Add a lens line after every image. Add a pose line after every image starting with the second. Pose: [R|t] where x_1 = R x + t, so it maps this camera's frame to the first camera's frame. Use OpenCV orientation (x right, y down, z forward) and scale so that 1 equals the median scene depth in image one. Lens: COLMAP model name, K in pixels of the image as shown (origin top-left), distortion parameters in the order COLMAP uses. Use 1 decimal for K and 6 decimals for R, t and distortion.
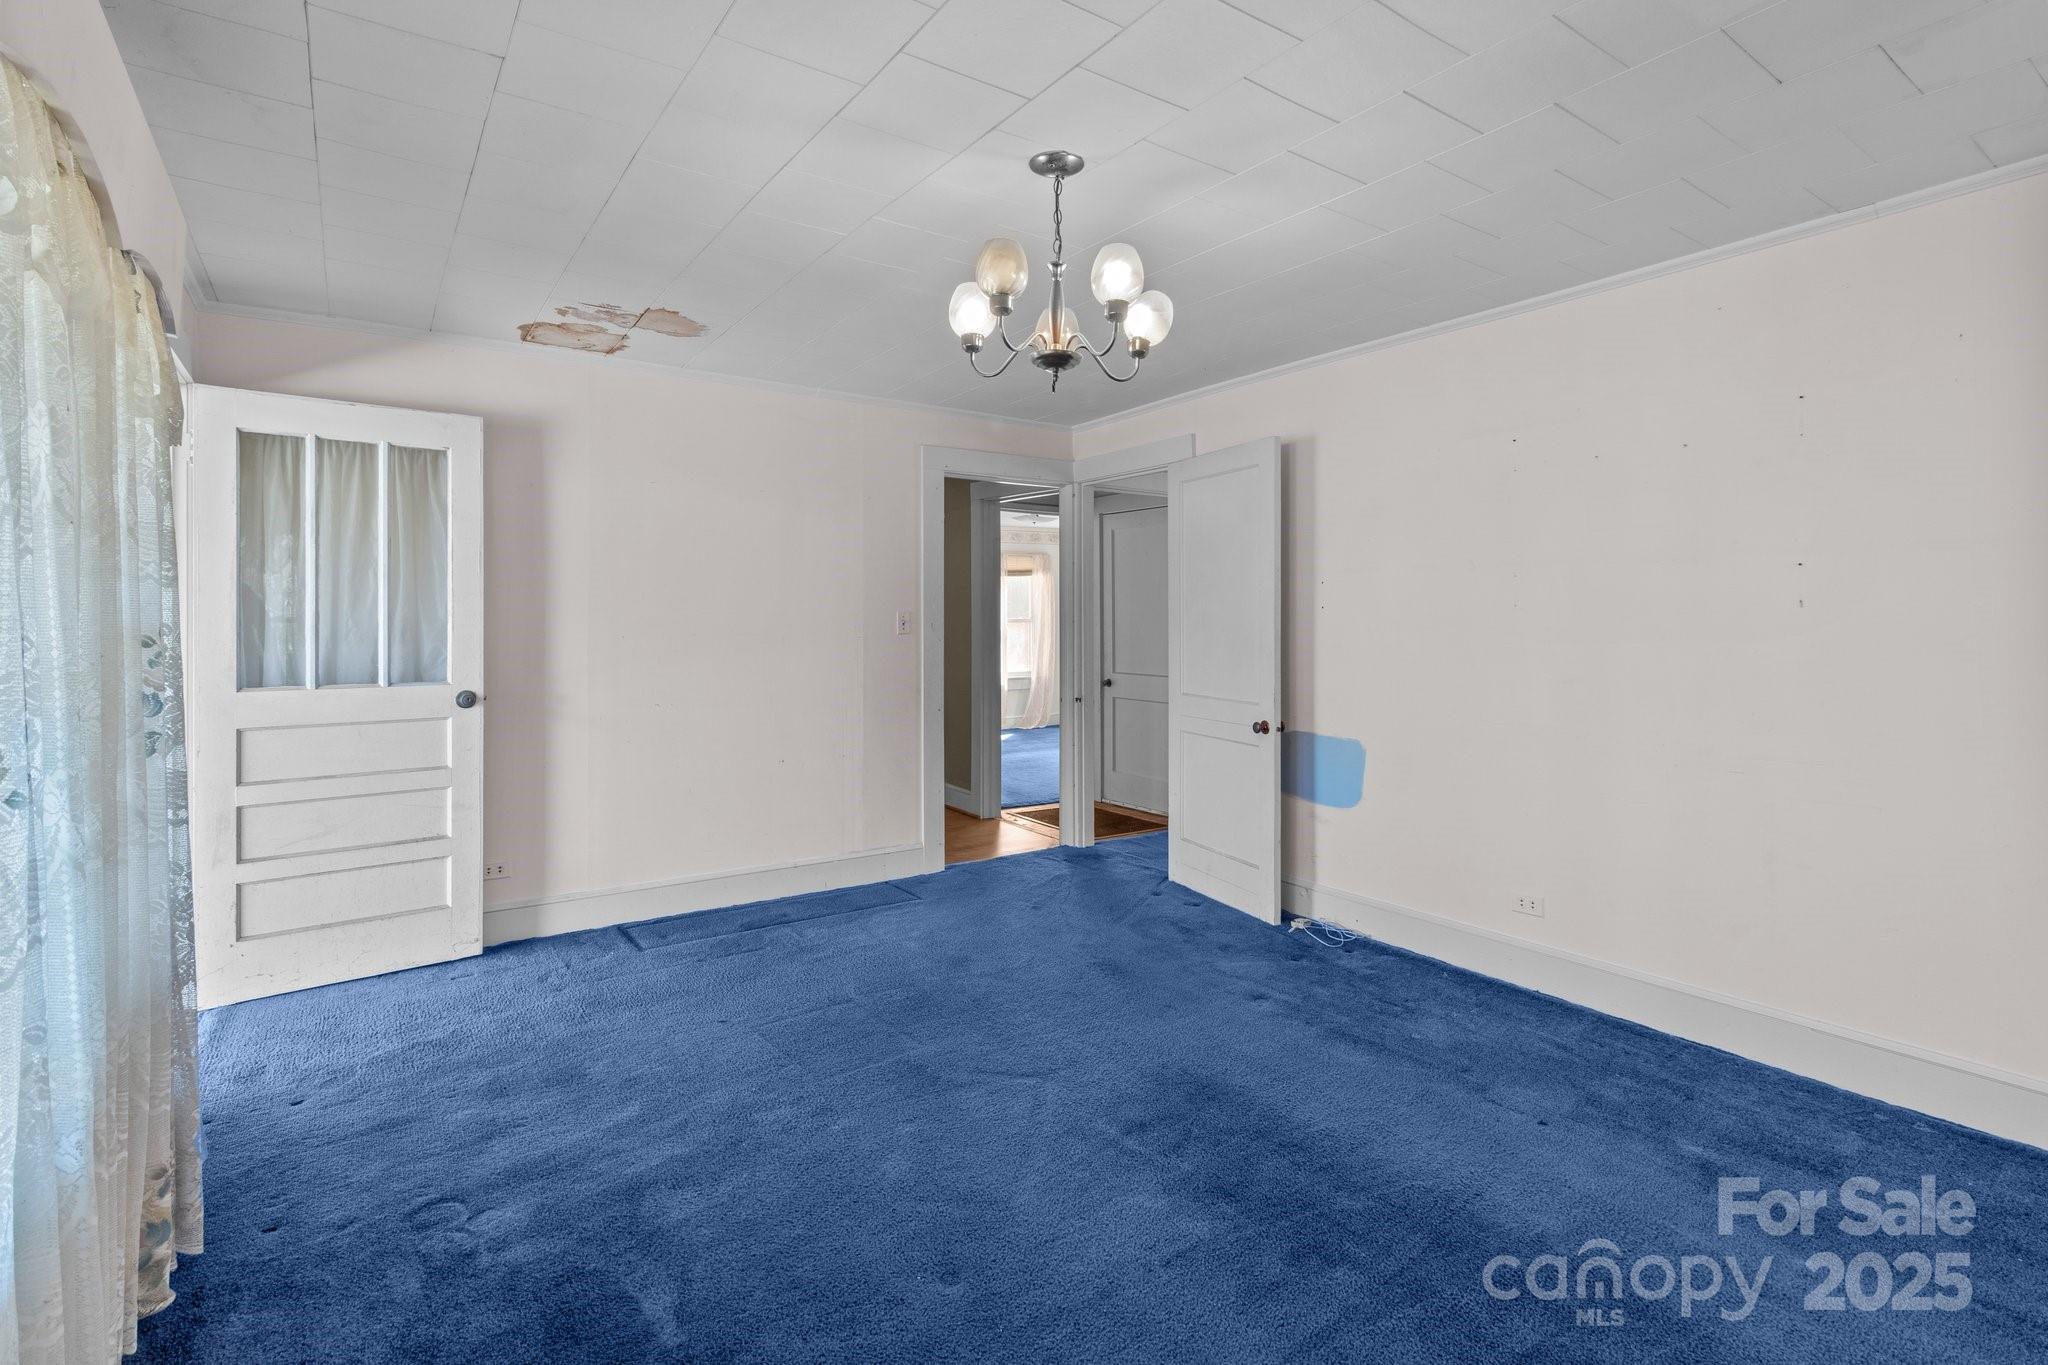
lens RADIAL K [[971.0, 0, 1036.1], [0, 971.0, 614.8], [0, 0, 1]] dist [-0.006856, -0.000130]
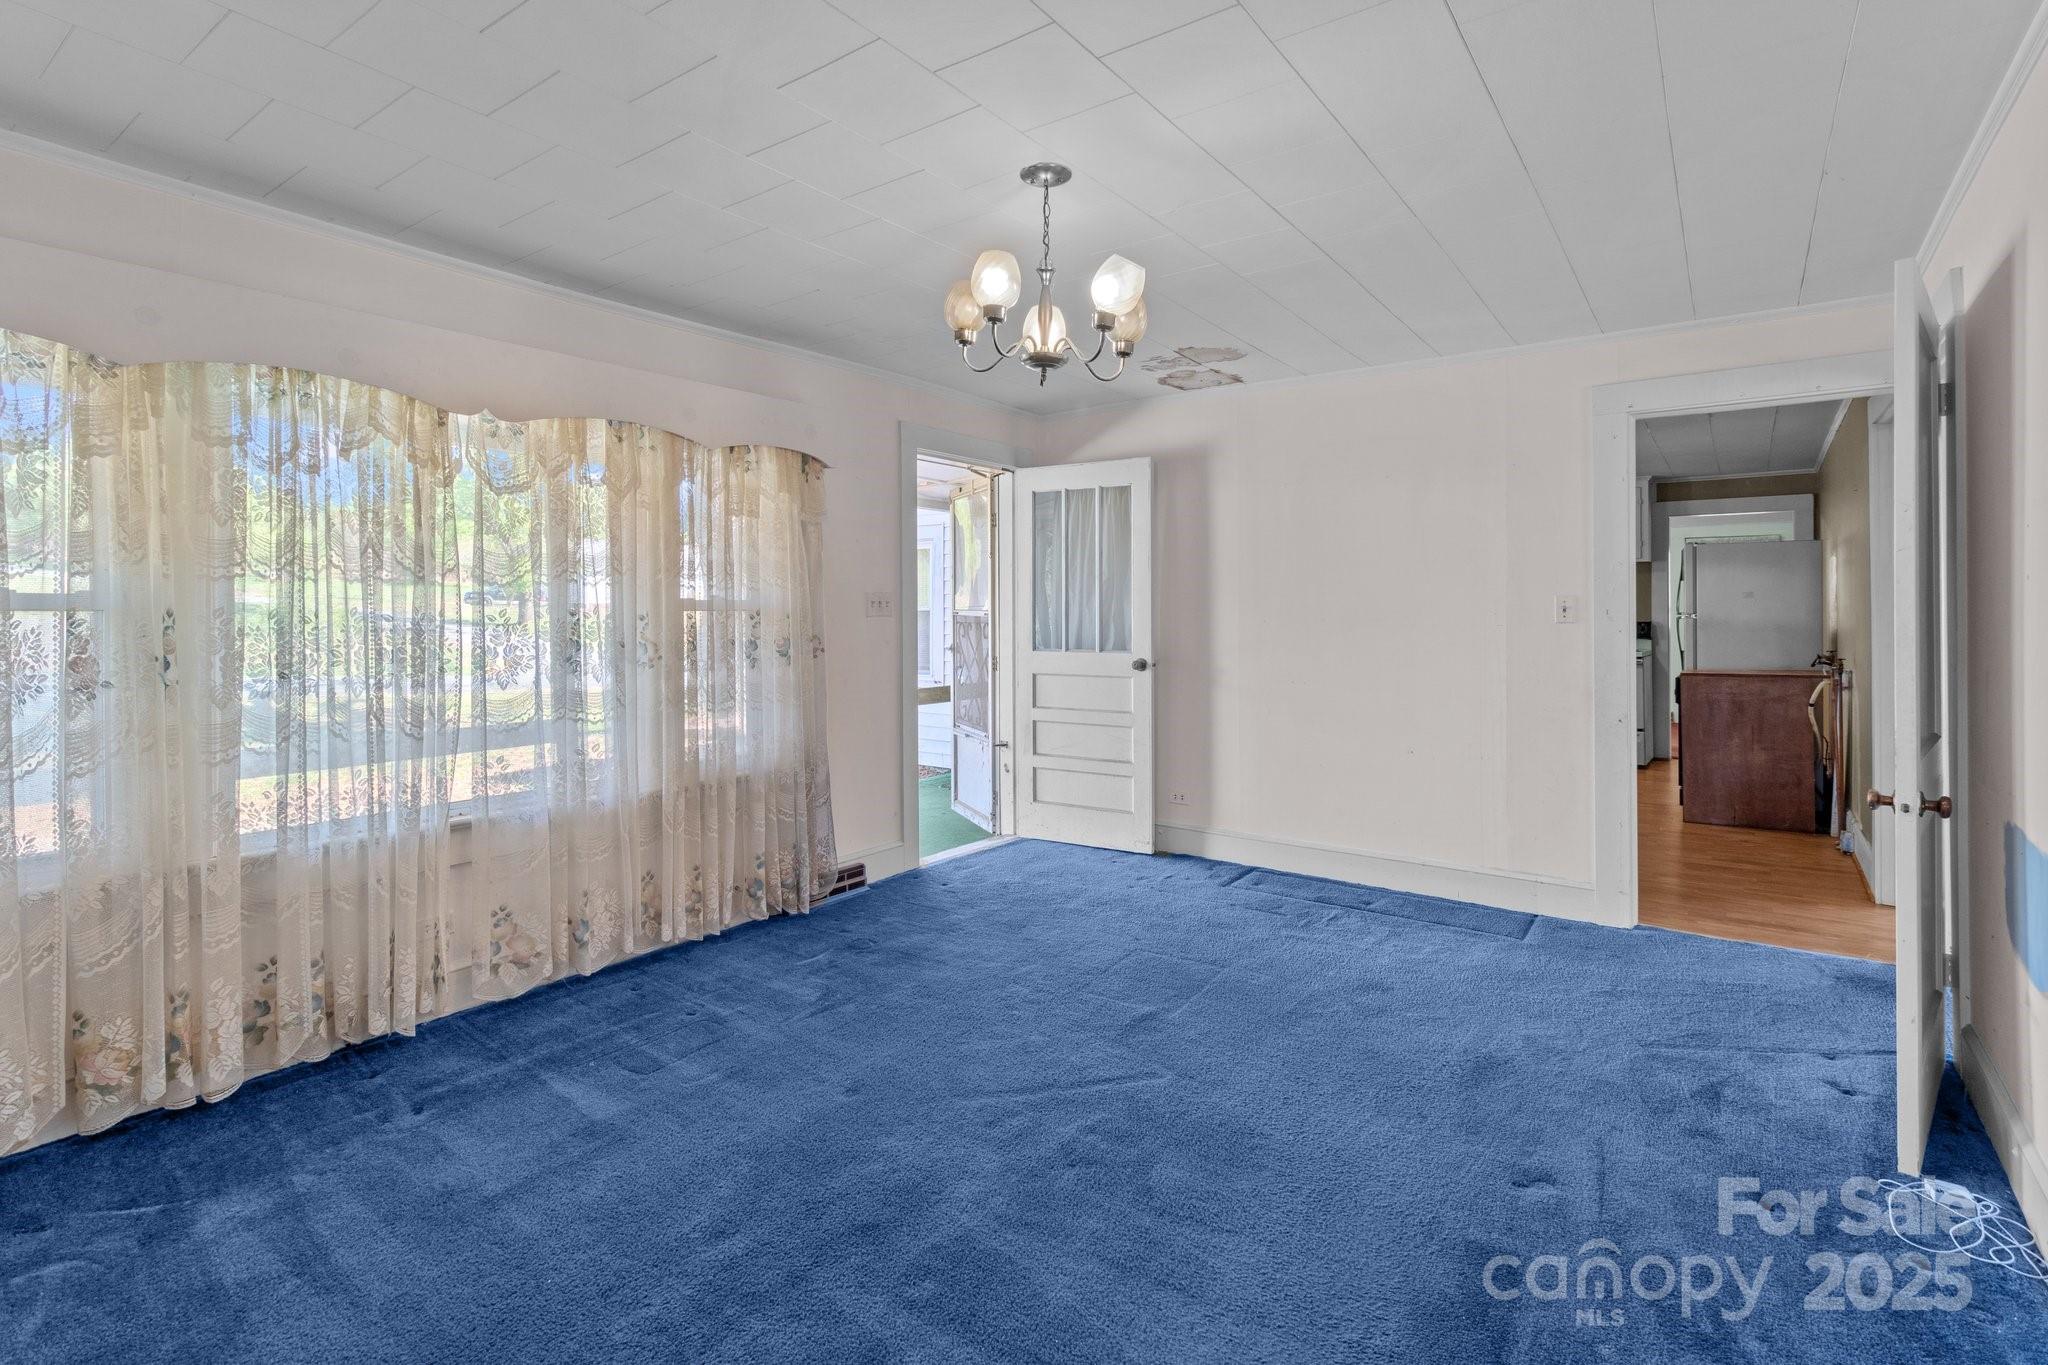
lens RADIAL K [[965.2, 0, 1049.7], [0, 965.2, 624.3], [0, 0, 1]] dist [-0.000013, 0.000007]
pose [[0.342724, 0.016609, -0.939289, 0.652038], [0.004659, 0.999801, 0.019379, 0.002792], [0.939425, -0.011018, 0.342578, 0.414707]]
